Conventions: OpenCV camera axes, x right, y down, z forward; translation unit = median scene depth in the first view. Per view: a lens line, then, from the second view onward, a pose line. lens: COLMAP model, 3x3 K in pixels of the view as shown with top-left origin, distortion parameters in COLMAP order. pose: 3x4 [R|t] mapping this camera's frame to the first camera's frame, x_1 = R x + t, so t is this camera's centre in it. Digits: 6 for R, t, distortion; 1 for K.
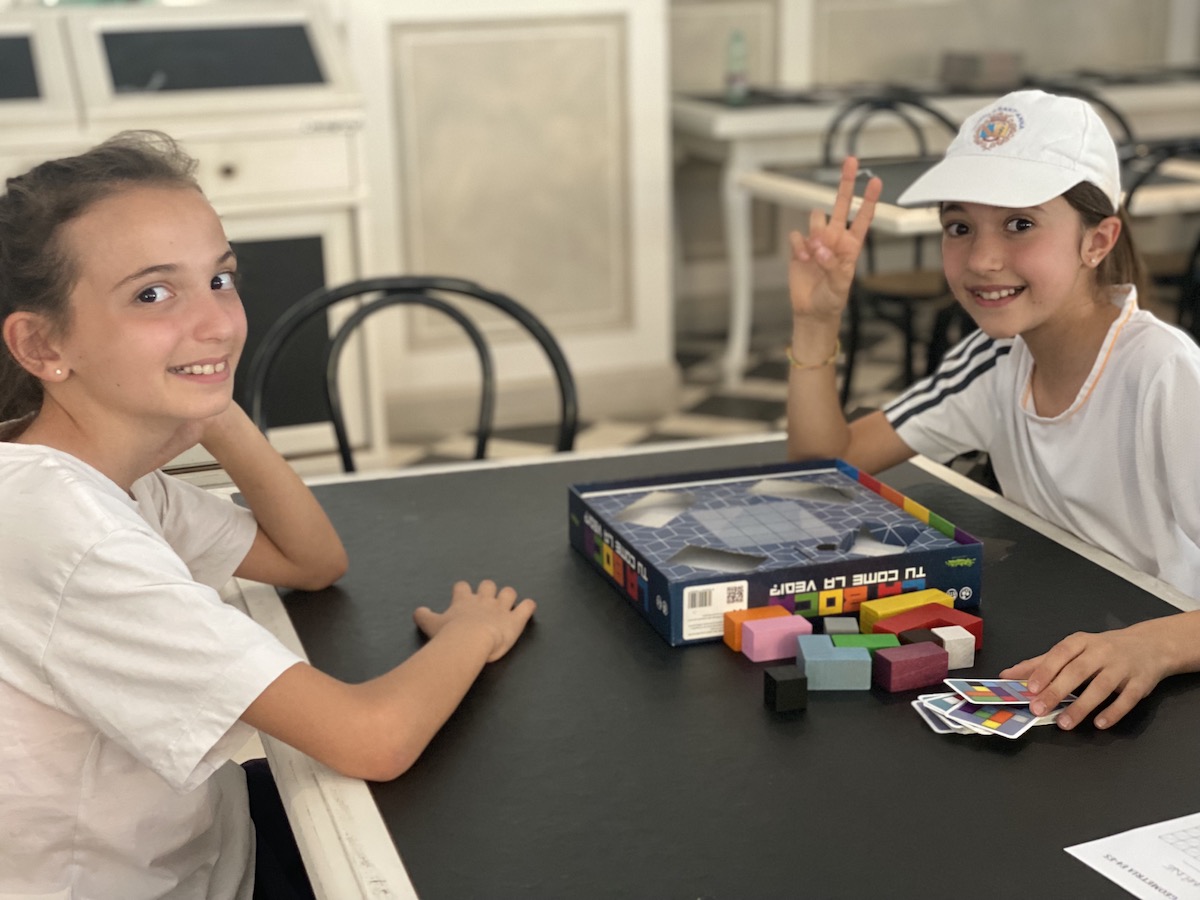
lens RADIAL K [[1786.0, 0, 600.2], [0, 1786.0, 452.5], [0, 0, 1]] dist [0.088117, 0.000000]
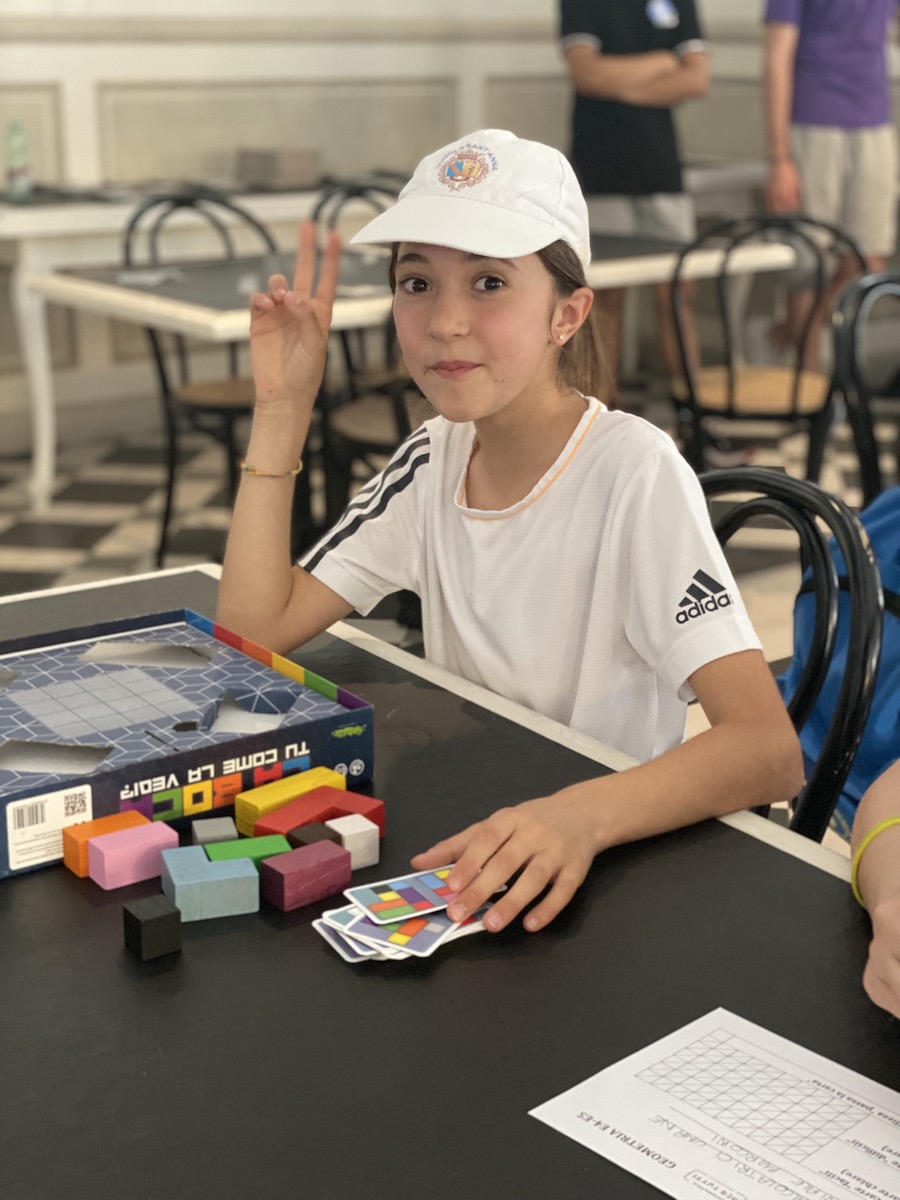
lens RADIAL K [[1786.0, 0, 452.3], [0, 1786.0, 597.8], [0, 0, 1]] dist [0.088117, 0.000000]
pose [[0.953536, -0.069522, 0.293146, 0.009009], [0.063717, 0.997537, 0.029318, -0.021658], [-0.294463, -0.009277, 0.955618, 0.201675]]
